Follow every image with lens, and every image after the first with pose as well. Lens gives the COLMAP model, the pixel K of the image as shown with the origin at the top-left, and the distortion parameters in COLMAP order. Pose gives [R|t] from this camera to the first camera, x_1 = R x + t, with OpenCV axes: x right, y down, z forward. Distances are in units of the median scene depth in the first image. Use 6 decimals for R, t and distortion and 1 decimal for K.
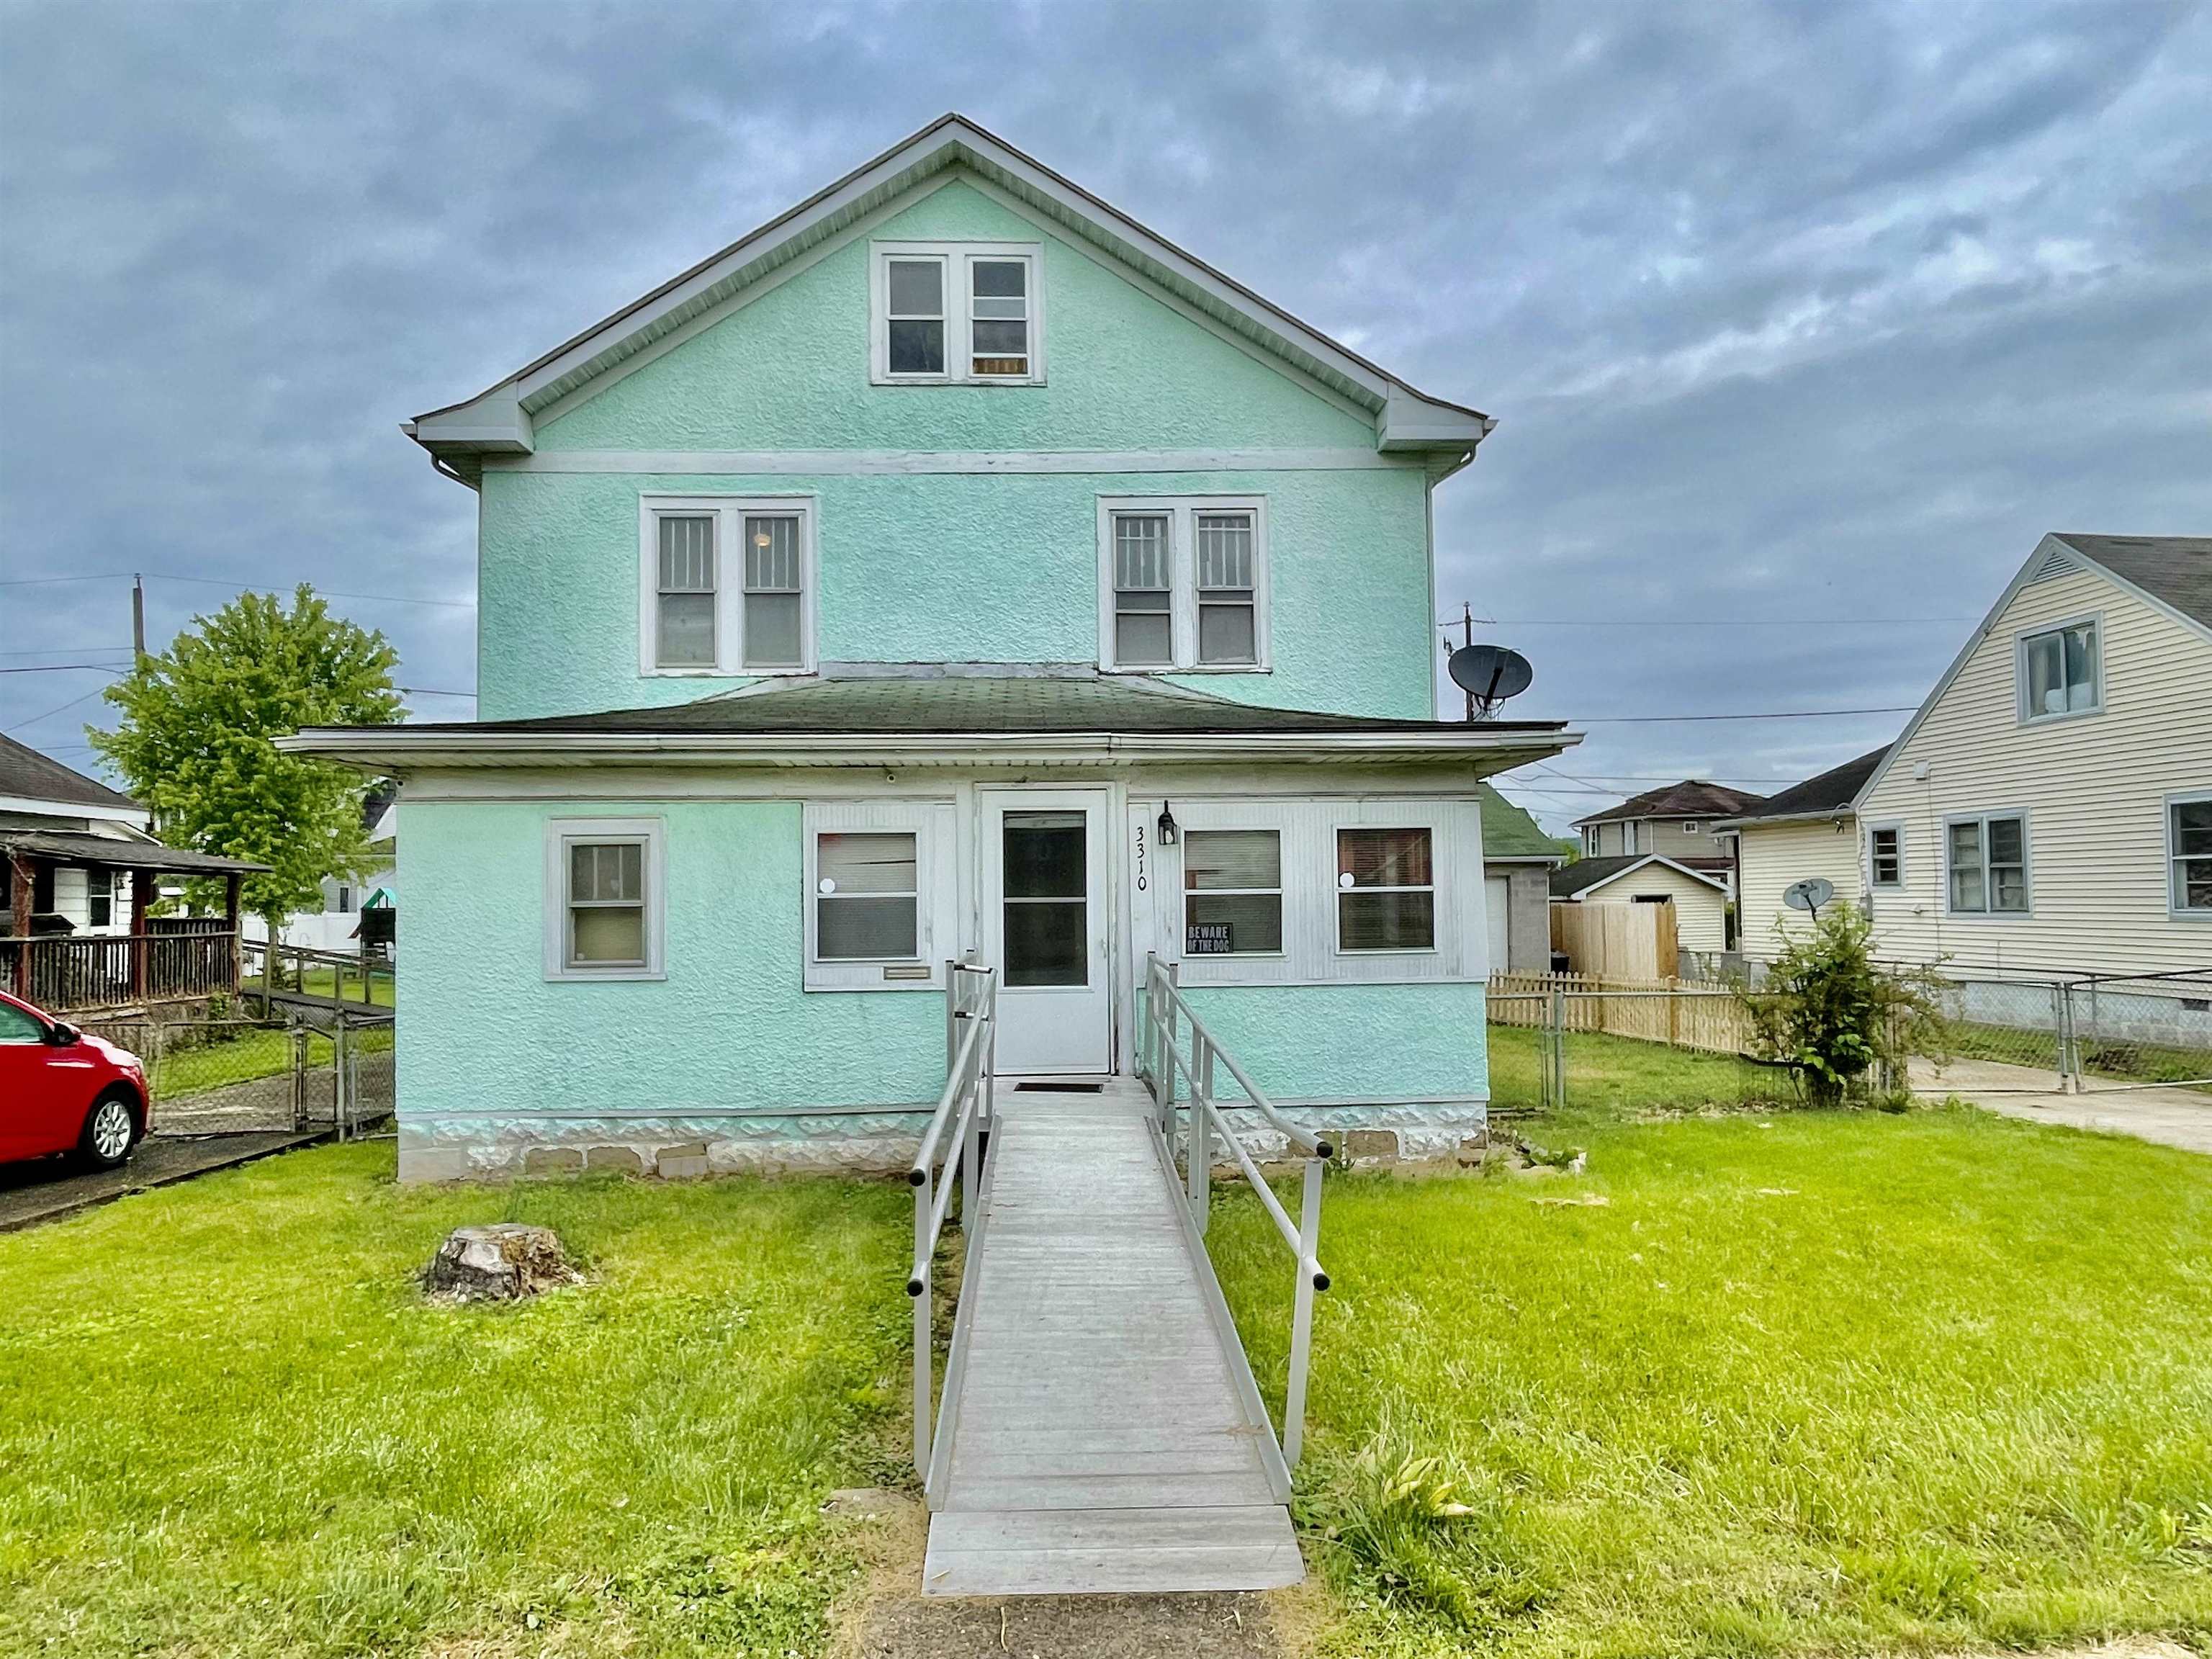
lens RADIAL K [[1350.1, 0, 1095.4], [0, 1350.1, 836.1], [0, 0, 1]] dist [0.000864, -0.000368]
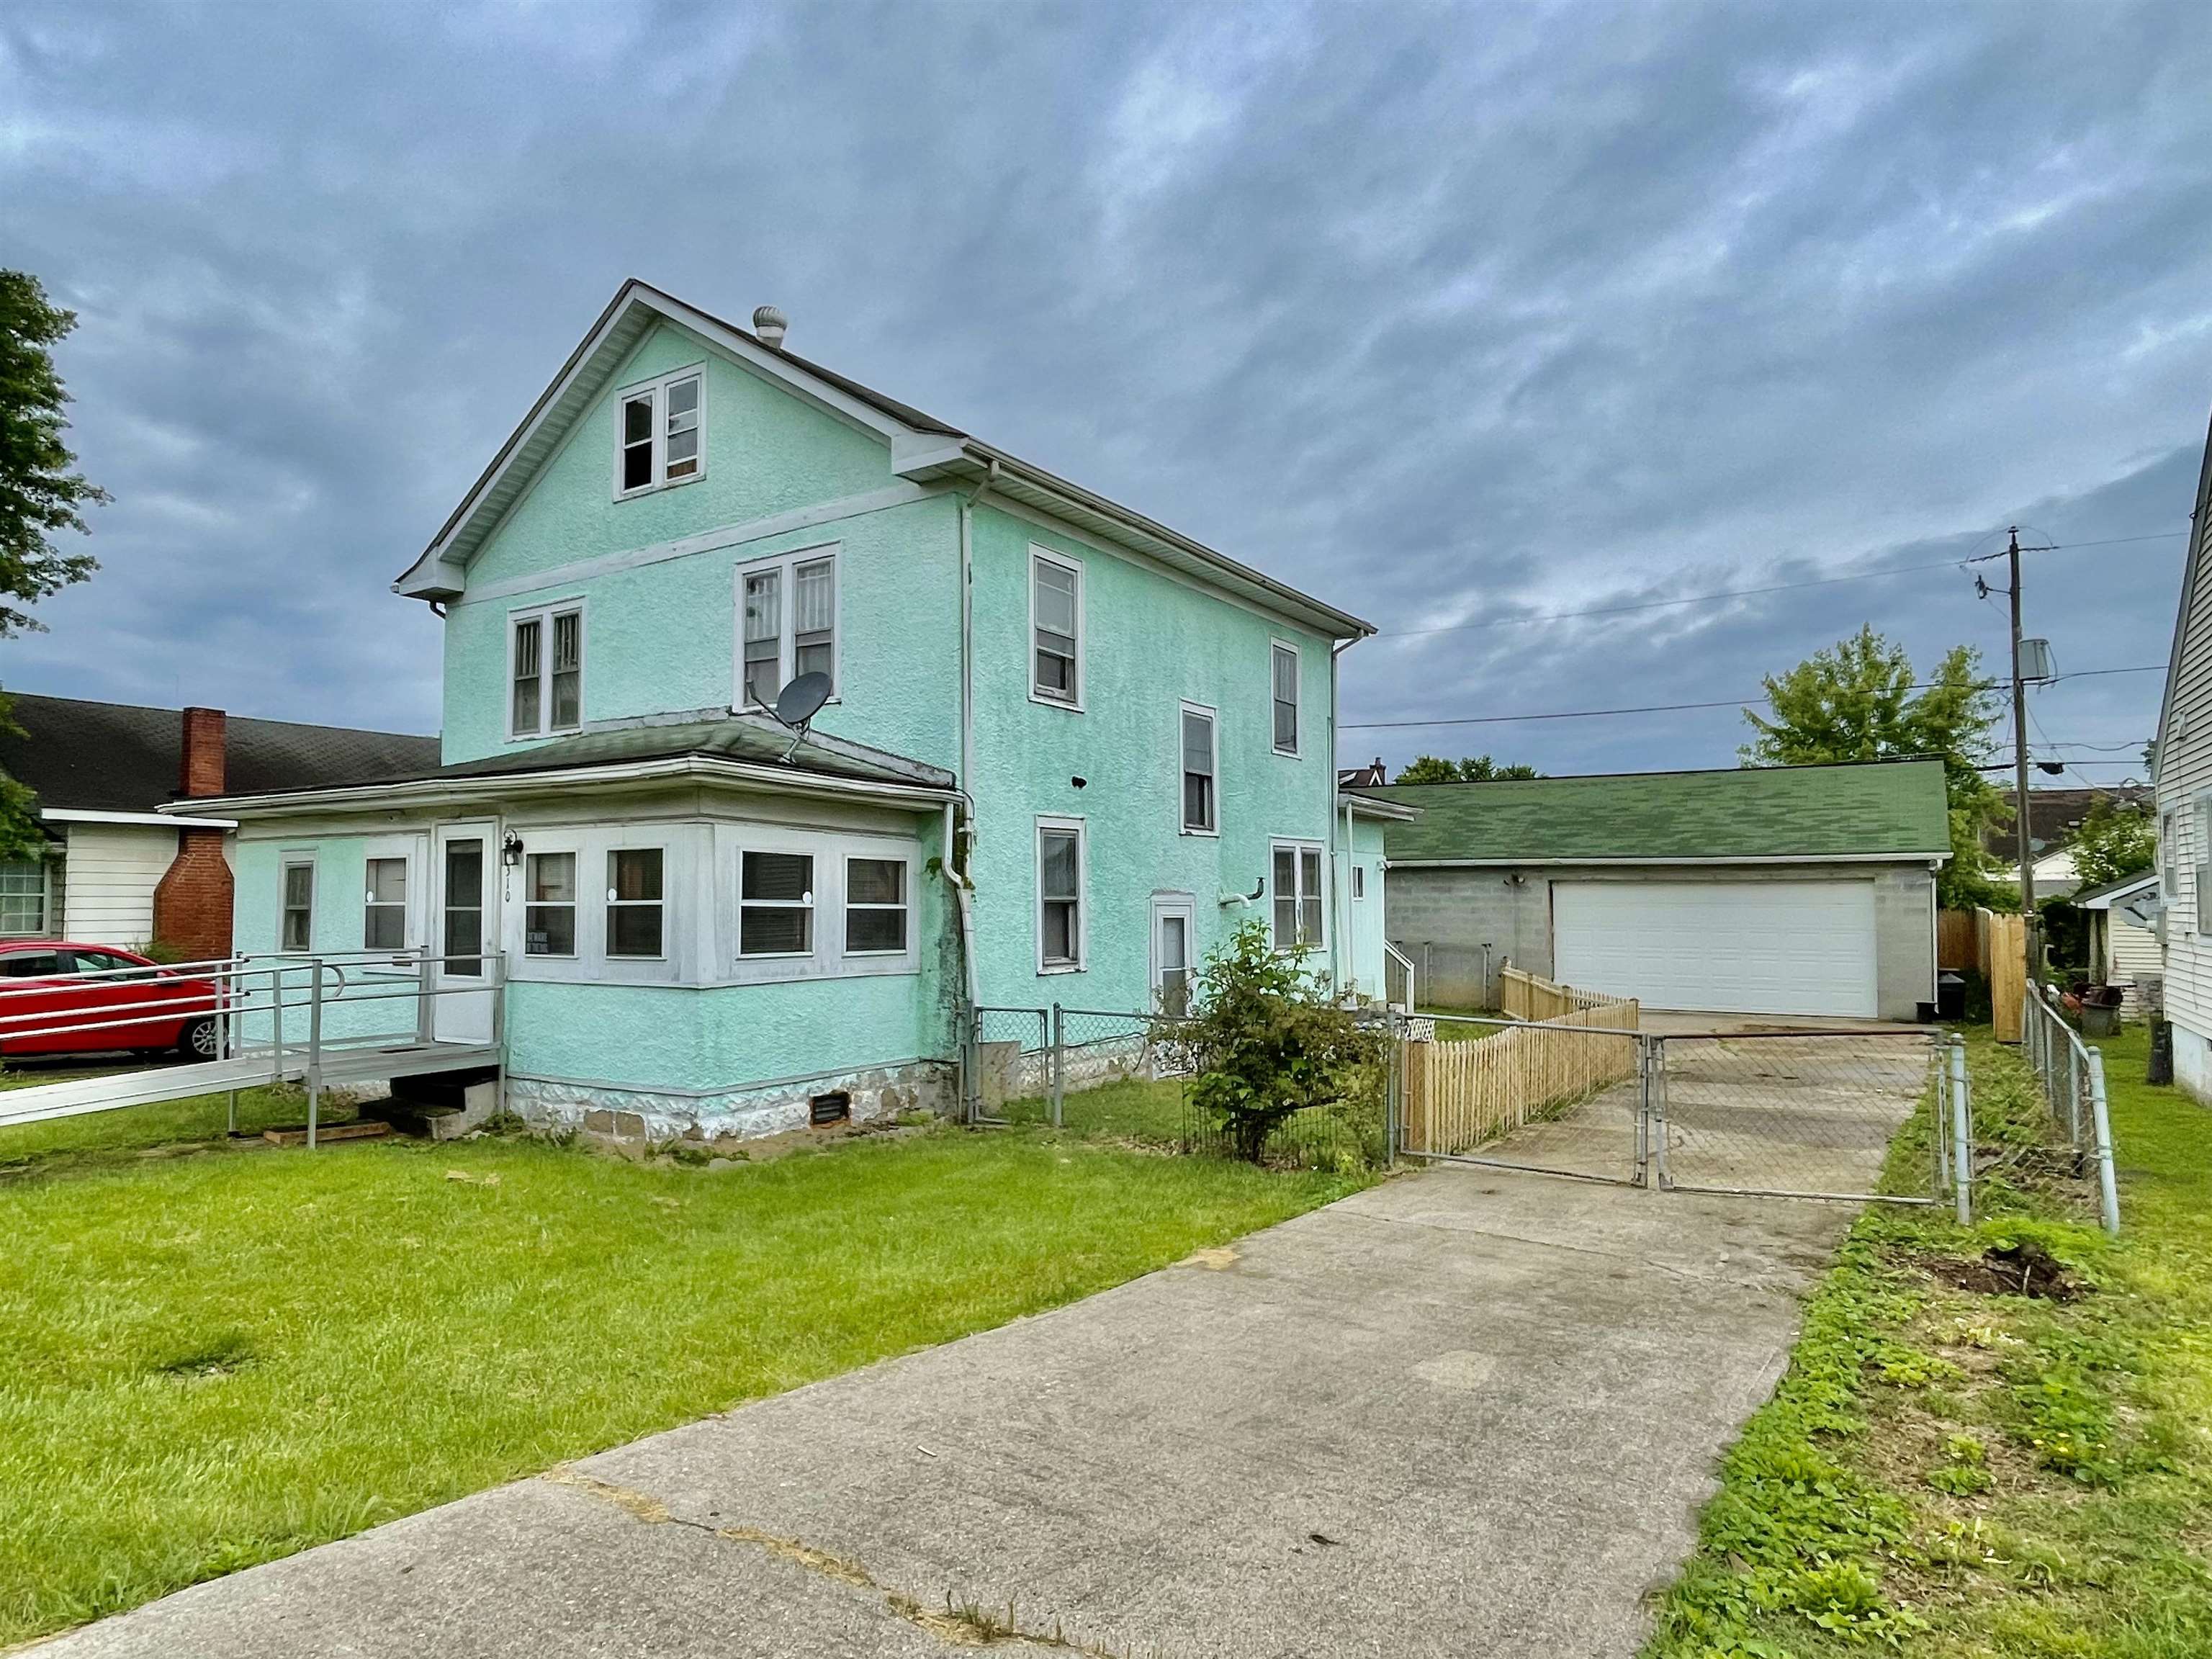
lens RADIAL K [[1296.6, 0, 1109.5], [0, 1296.6, 836.2], [0, 0, 1]] dist [-0.004735, -0.001673]
pose [[0.815029, -0.019199, -0.579102, 0.939866], [0.020323, 0.999783, -0.004544, -0.002834], [0.579064, -0.008065, 0.815242, 0.272719]]
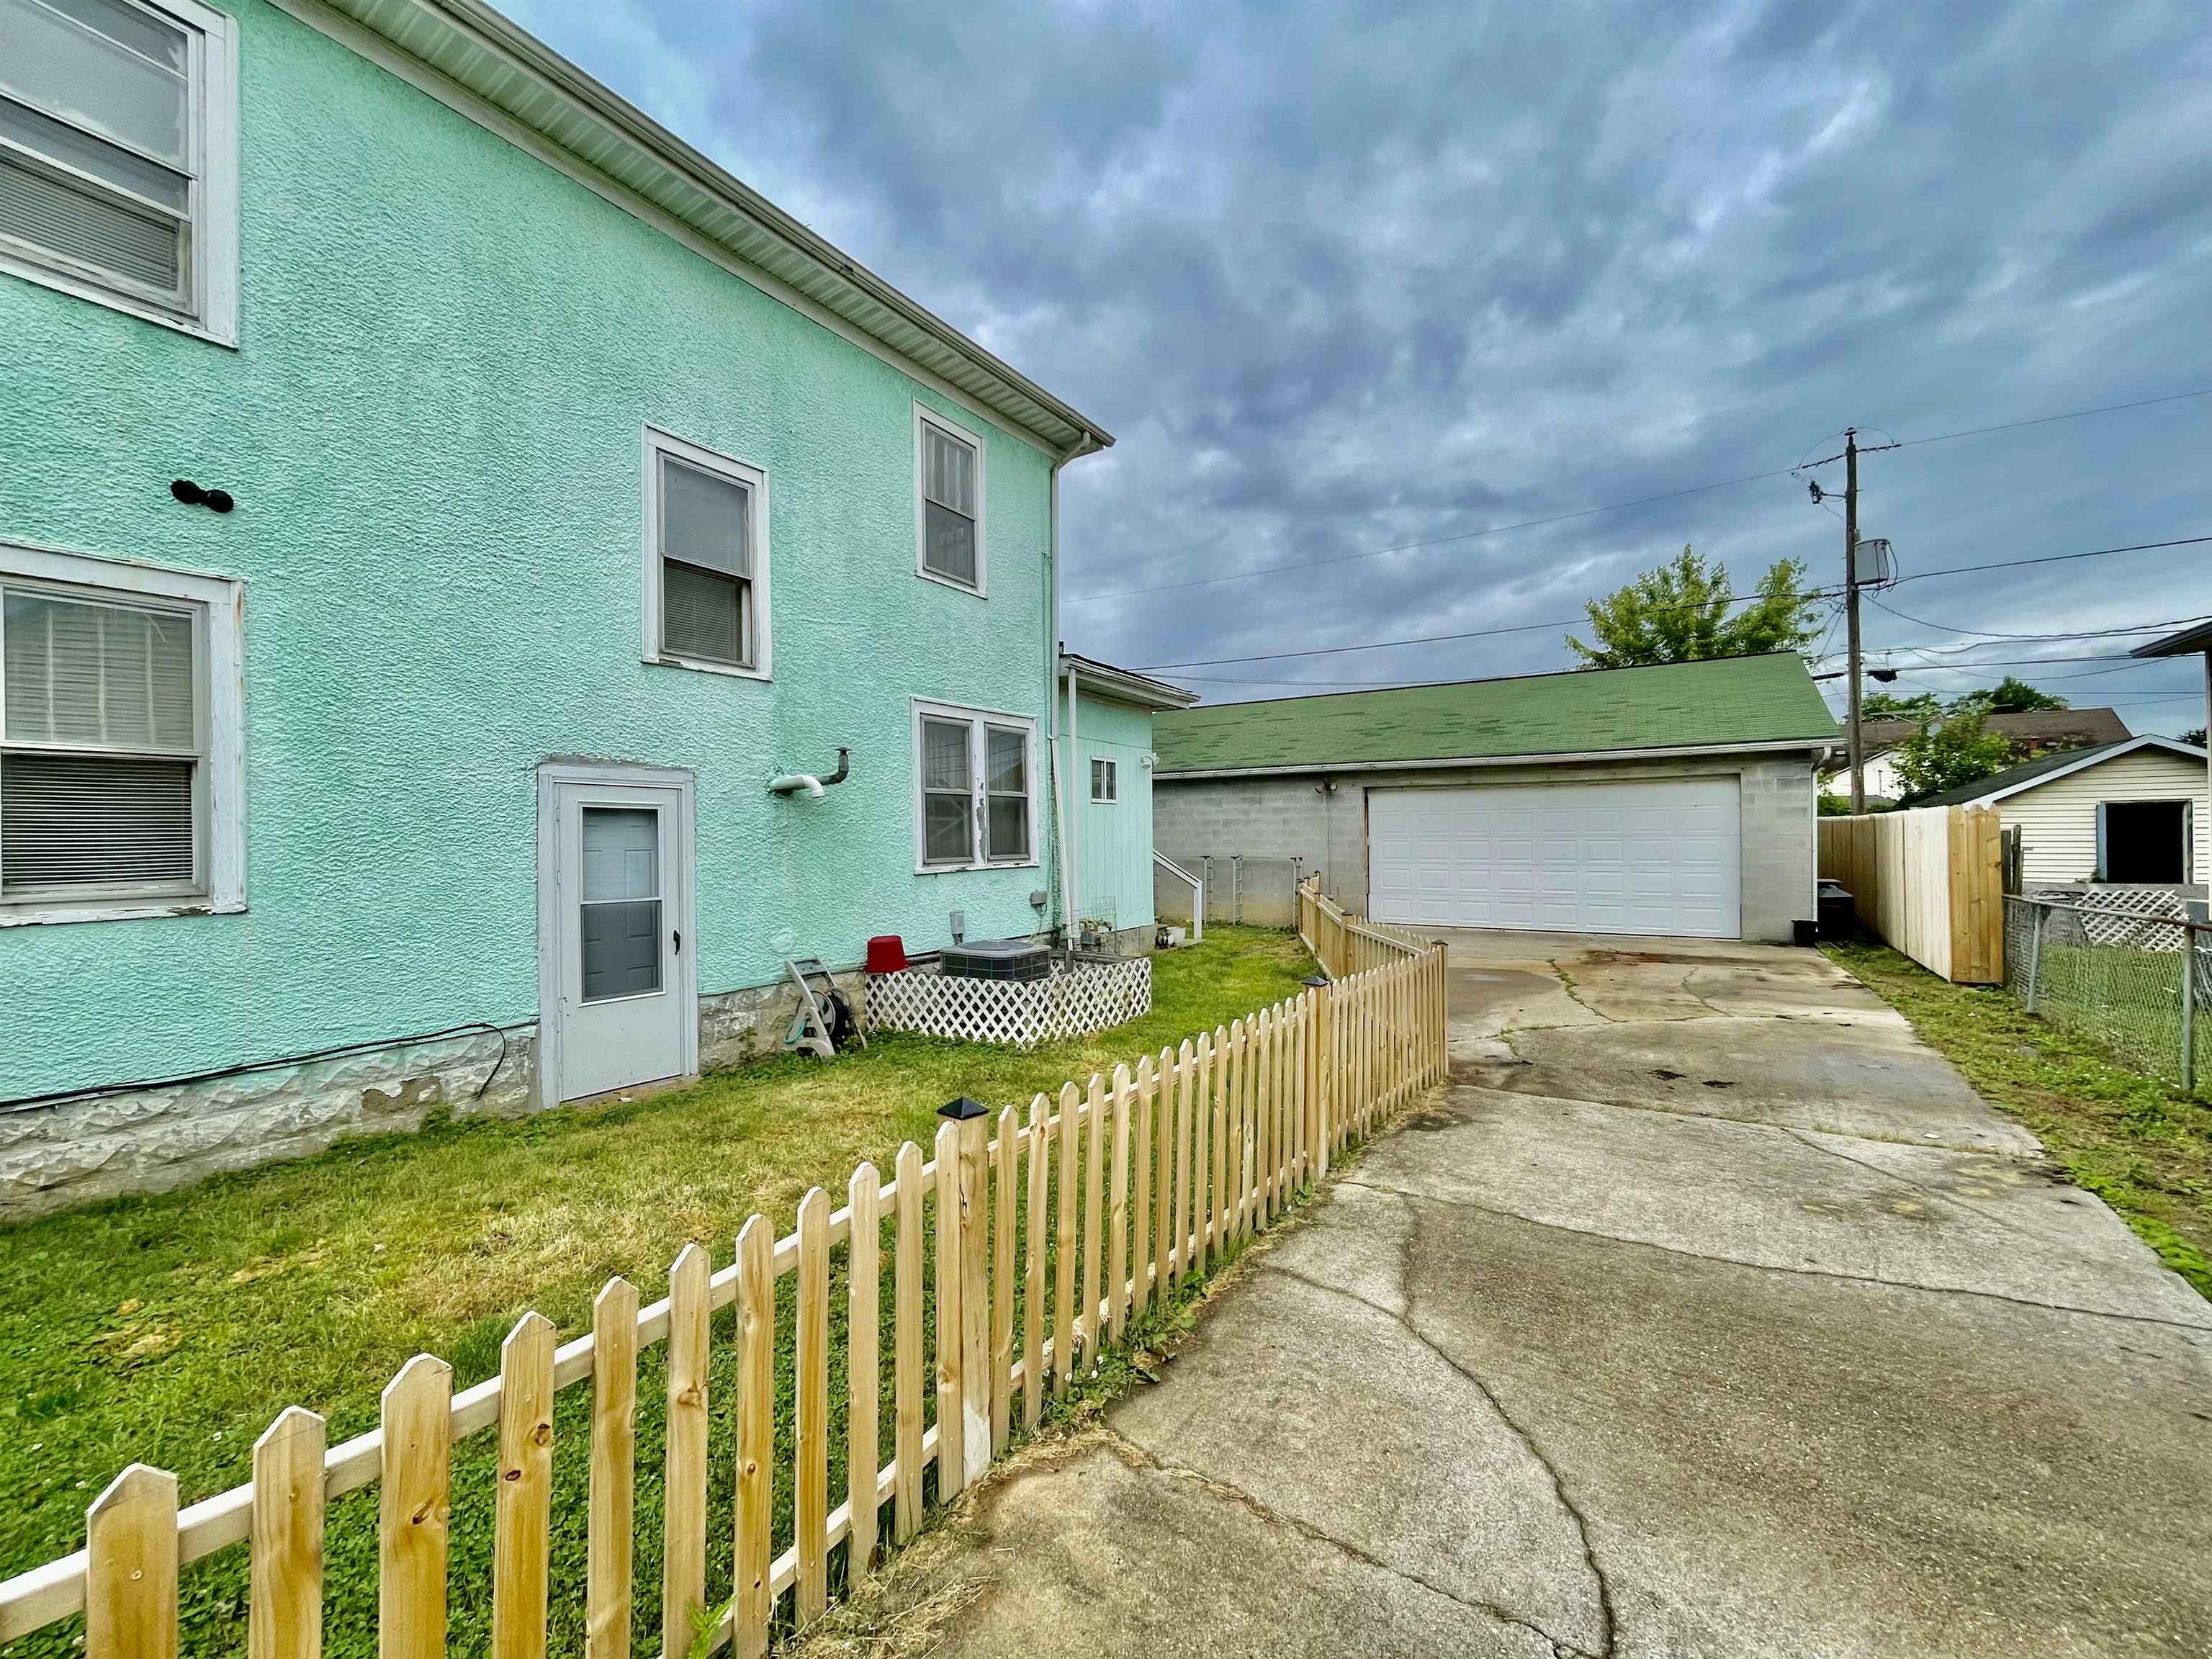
lens RADIAL K [[898.9, 0, 1106.1], [0, 898.9, 832.6], [0, 0, 1]] dist [-0.000574, 0.000647]
pose [[0.816990, -0.001184, -0.576651, 0.755144], [0.030953, 0.998646, 0.041803, 0.074096], [0.575821, -0.052002, 0.815921, 1.101735]]
